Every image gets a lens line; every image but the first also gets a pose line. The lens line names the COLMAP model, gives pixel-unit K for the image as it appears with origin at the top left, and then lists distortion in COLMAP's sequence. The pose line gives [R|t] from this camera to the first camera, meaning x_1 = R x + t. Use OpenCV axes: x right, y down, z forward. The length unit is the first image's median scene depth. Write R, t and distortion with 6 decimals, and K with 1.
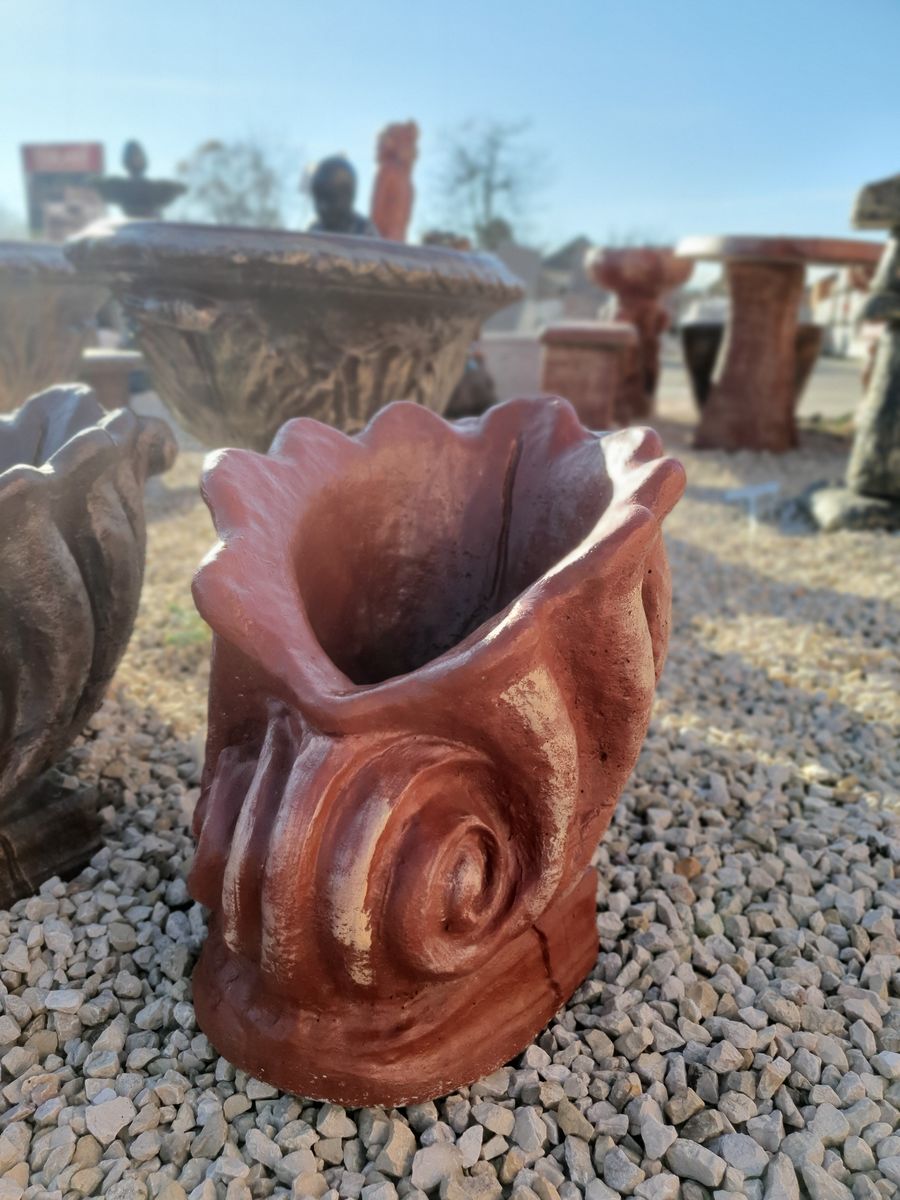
lens RADIAL K [[896.6, 0, 450.0], [0, 896.6, 600.0], [0, 0, 1]] dist [0.014966, 0.002544]
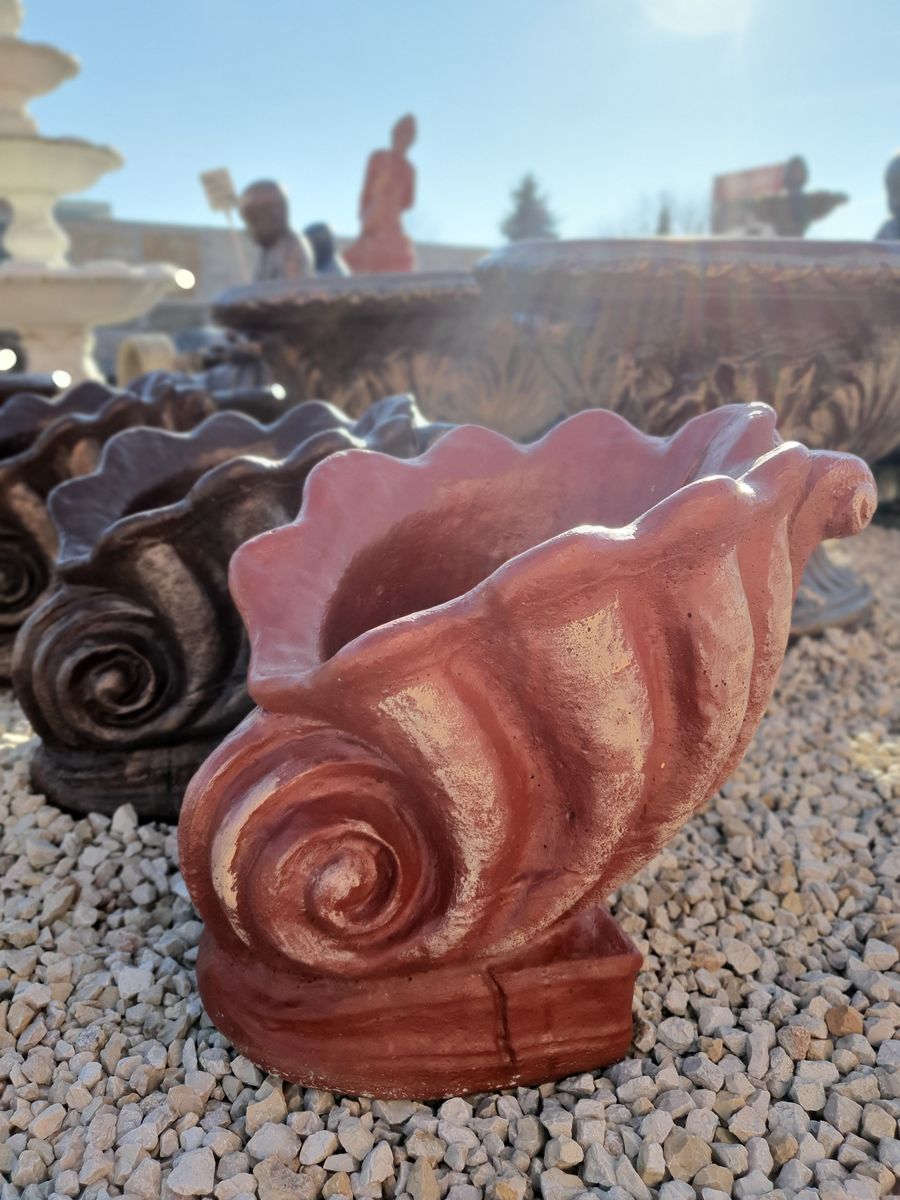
lens RADIAL K [[918.1, 0, 450.0], [0, 918.1, 600.0], [0, 0, 1]] dist [0.003200, 0.006057]
pose [[0.783848, 0.137743, -0.605482, 0.650331], [-0.152079, 0.987975, 0.027878, -0.041428], [0.602042, 0.070229, 0.795370, 0.229413]]
